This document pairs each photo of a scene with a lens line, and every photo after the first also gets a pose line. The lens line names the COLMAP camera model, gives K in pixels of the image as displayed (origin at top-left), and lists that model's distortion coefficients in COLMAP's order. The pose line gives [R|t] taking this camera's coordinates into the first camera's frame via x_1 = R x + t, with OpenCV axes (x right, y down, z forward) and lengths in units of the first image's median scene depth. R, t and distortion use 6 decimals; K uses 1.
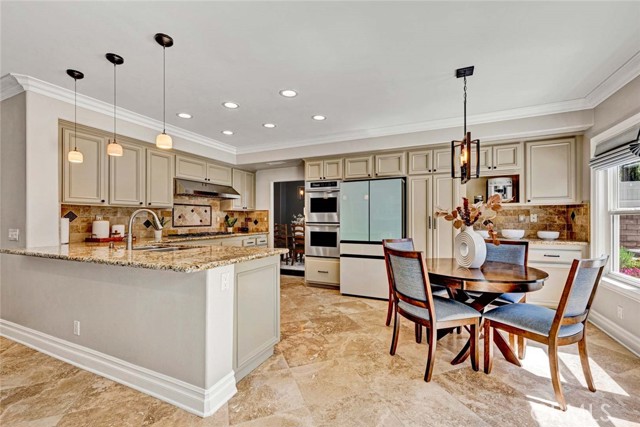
lens RADIAL K [[267.9, 0, 321.1], [0, 267.9, 223.1], [0, 0, 1]] dist [0.000222, -0.000096]
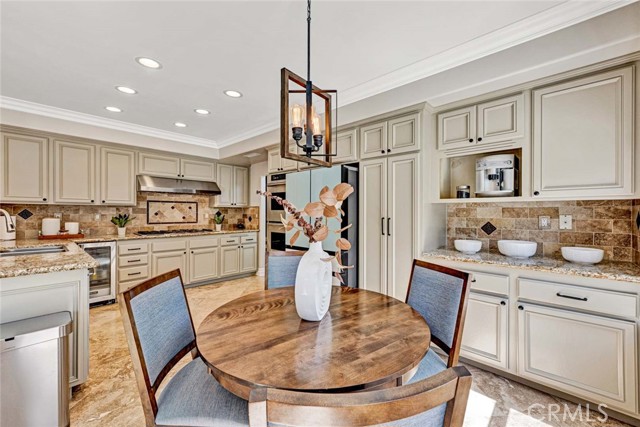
lens RADIAL K [[257.0, 0, 337.3], [0, 257.0, 215.5], [0, 0, 1]] dist [-0.000305, -0.000007]
pose [[0.956558, 0.009785, -0.291379, 0.490331], [-0.010276, 0.999947, -0.000157, -0.028640], [0.291362, 0.003144, 0.956608, 0.331838]]
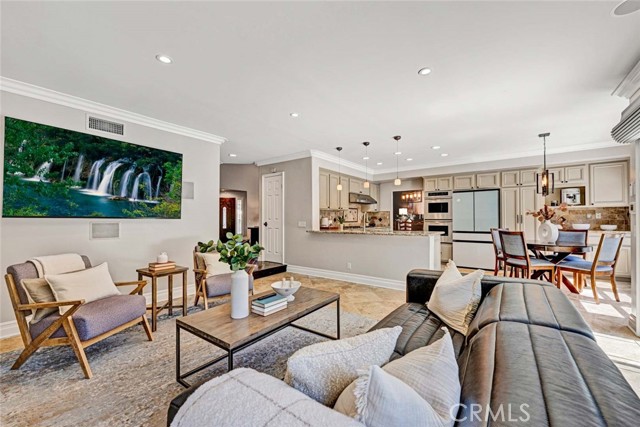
lens RADIAL K [[251.0, 0, 346.2], [0, 251.0, 218.6], [0, 0, 1]] dist [0.001290, 0.000339]
pose [[0.985997, -0.001711, -0.166754, -0.306488], [-0.000661, 0.999899, -0.014167, 0.015678], [0.166762, 0.014079, 0.985897, -0.543359]]
